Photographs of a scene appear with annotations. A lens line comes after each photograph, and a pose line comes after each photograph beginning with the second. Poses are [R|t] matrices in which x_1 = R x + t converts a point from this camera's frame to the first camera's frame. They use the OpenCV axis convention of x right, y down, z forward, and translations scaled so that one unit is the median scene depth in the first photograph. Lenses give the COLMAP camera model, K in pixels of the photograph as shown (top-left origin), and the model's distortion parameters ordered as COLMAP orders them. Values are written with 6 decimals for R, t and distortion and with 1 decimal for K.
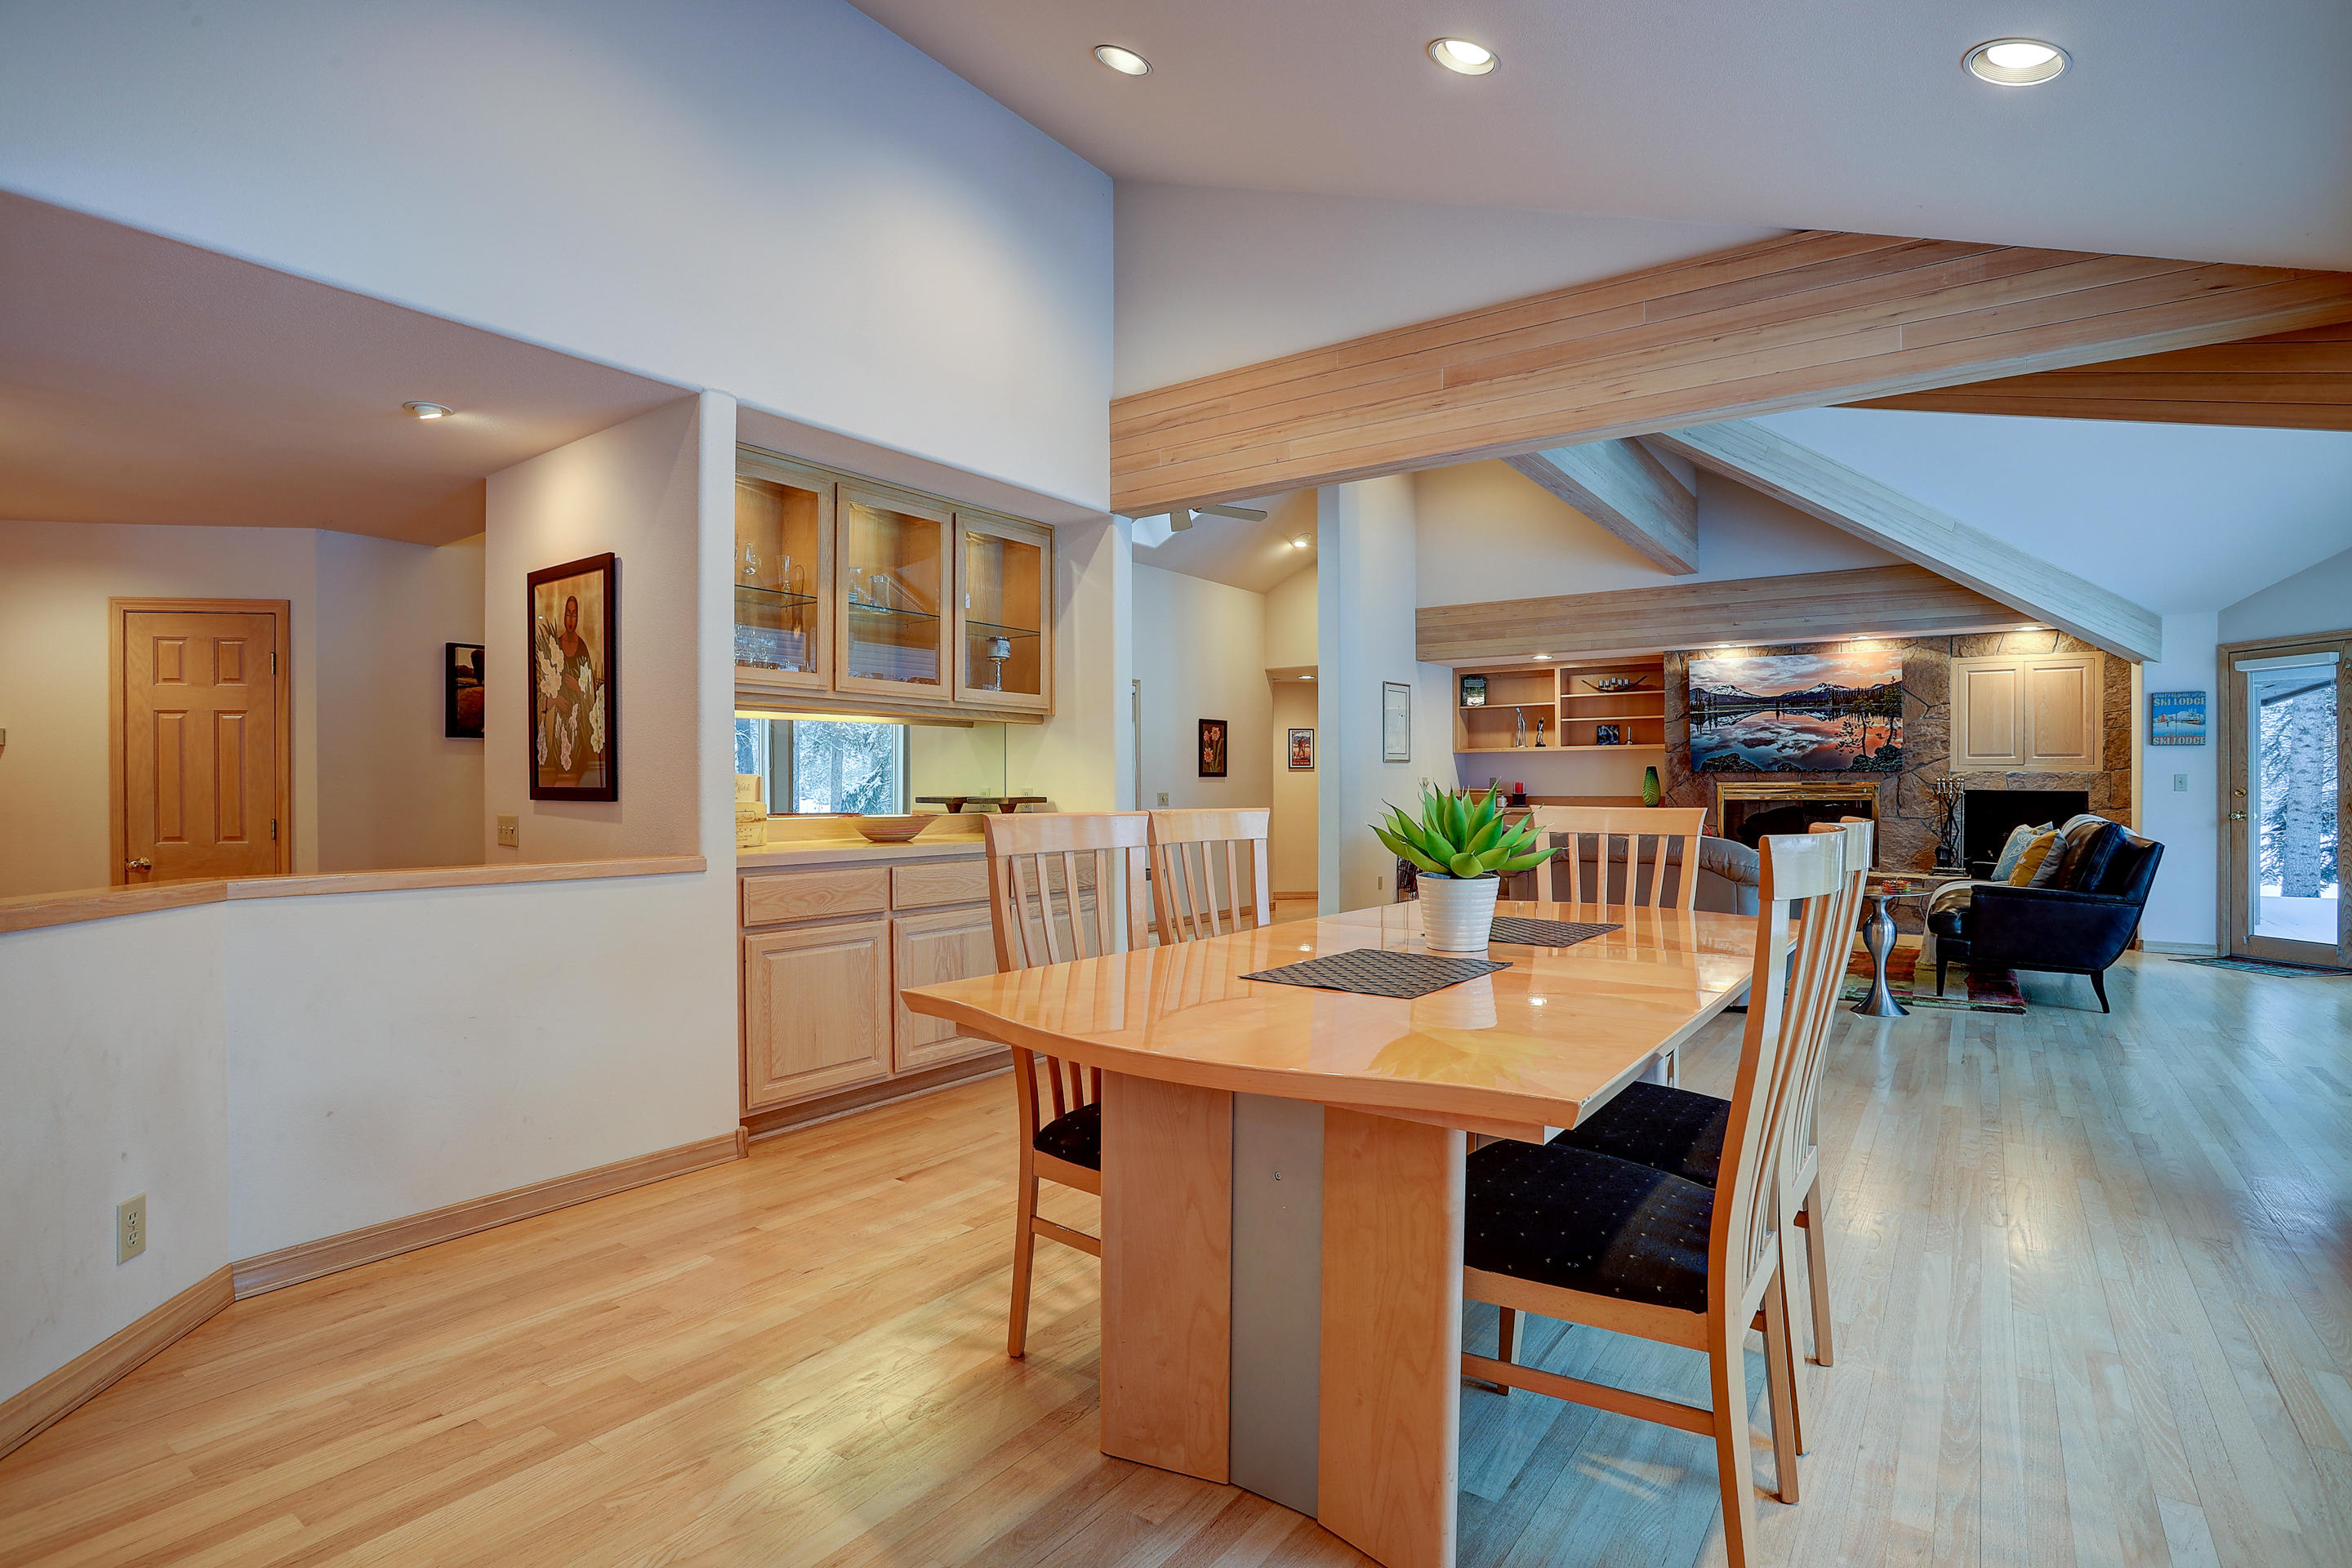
lens RADIAL K [[1132.4, 0, 1180.6], [0, 1132.4, 788.0], [0, 0, 1]] dist [-0.026089, 0.003130]
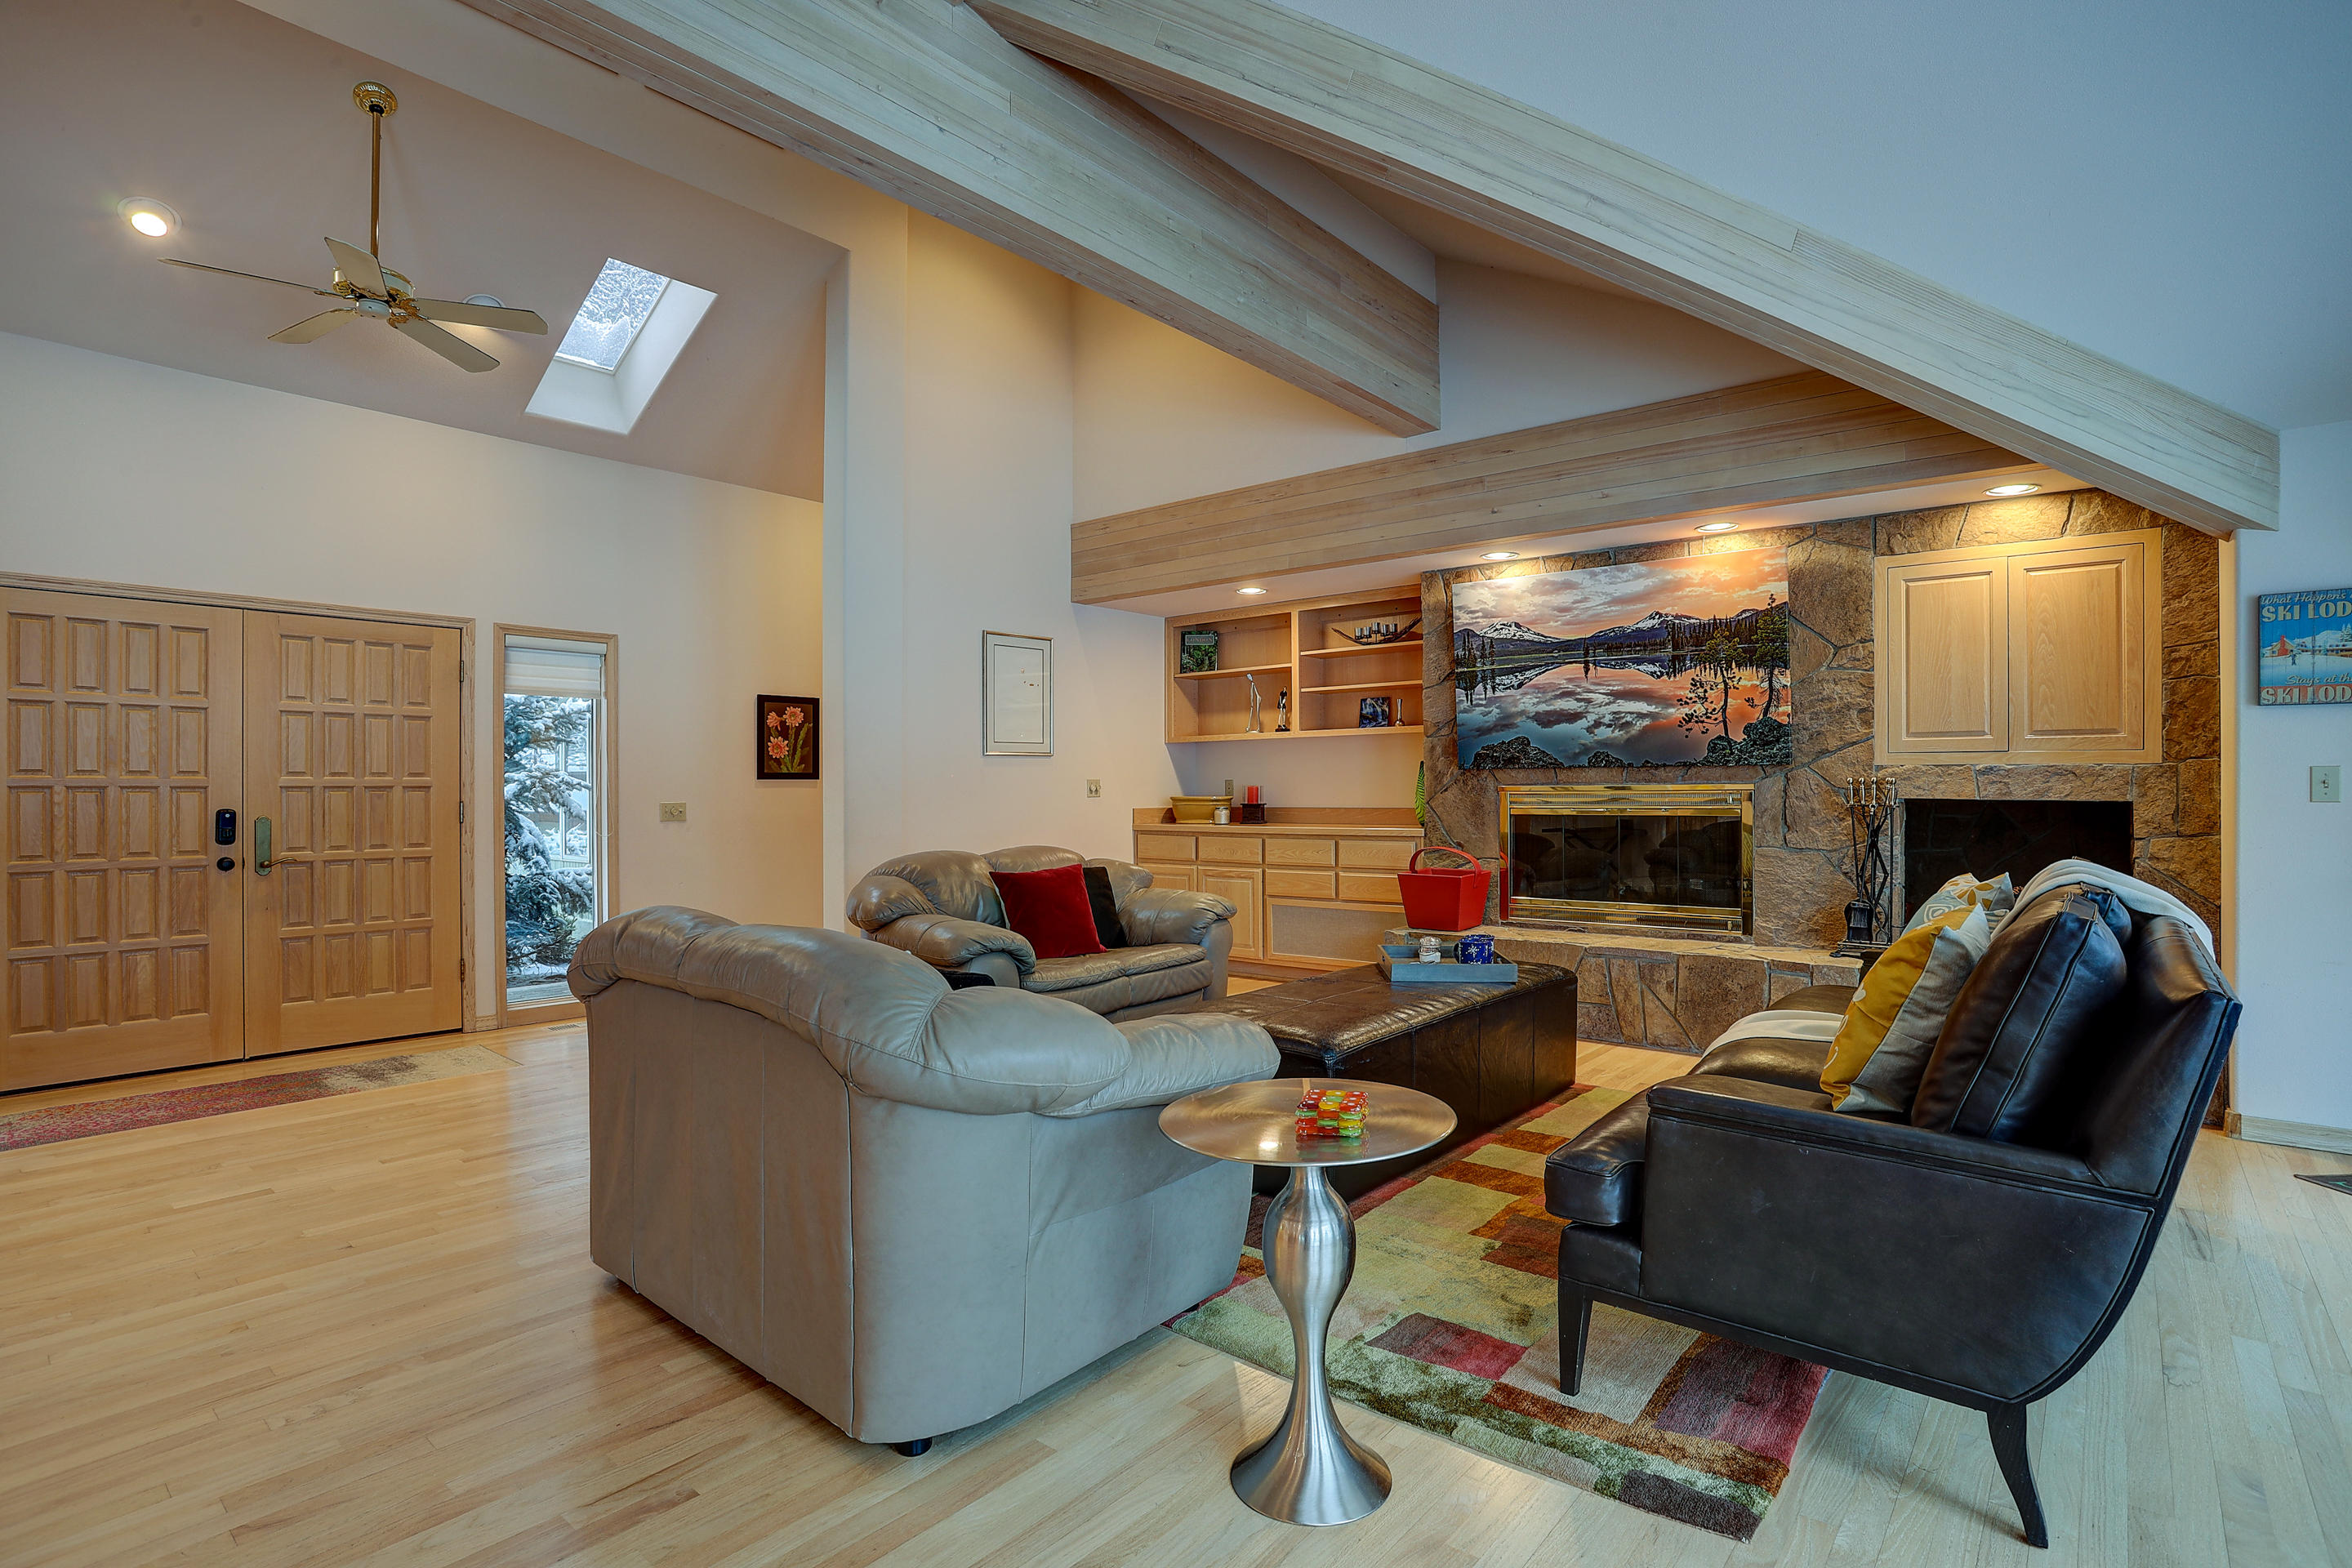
lens RADIAL K [[1132.4, 0, 1170.4], [0, 1132.4, 787.5], [0, 0, 1]] dist [-0.026089, 0.003130]
pose [[0.996565, -0.003417, -0.082747, 0.374415], [0.003192, 0.999991, -0.002853, -0.002932], [0.082756, 0.002580, 0.996567, 0.408590]]
